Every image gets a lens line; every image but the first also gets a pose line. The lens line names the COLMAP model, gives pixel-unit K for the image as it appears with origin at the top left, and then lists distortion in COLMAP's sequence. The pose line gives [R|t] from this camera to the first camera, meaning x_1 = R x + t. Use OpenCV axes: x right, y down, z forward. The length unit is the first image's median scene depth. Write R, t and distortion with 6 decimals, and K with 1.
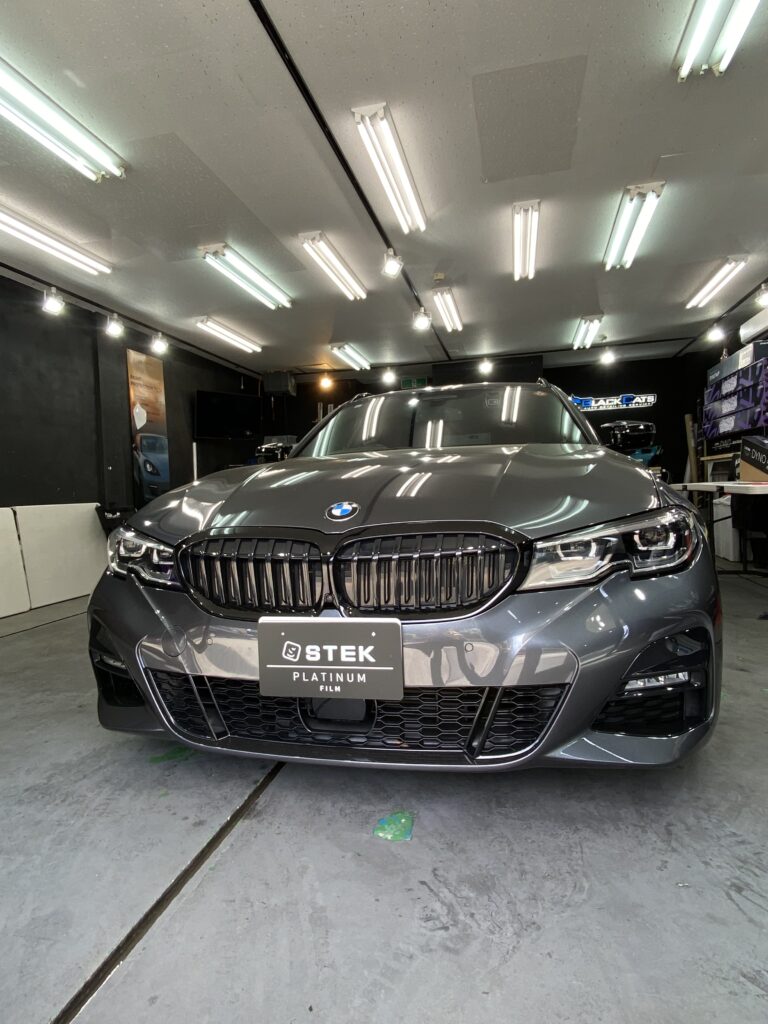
lens RADIAL K [[601.8, 0, 378.3], [0, 601.8, 508.5], [0, 0, 1]] dist [-0.005373, -0.004466]
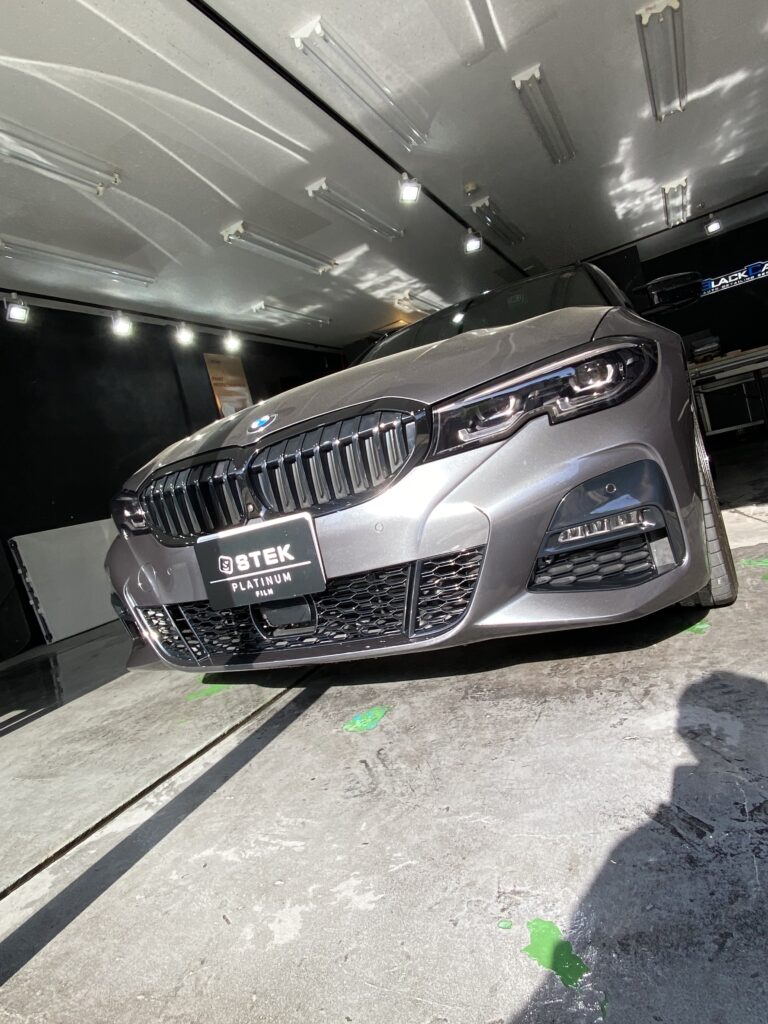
lens RADIAL K [[601.8, 0, 380.6], [0, 601.8, 522.7], [0, 0, 1]] dist [-0.005373, -0.004466]
pose [[0.951041, -0.184567, -0.247902, 0.384174], [0.202776, 0.977957, 0.049821, 0.170555], [0.233242, -0.097650, 0.967503, 0.065182]]
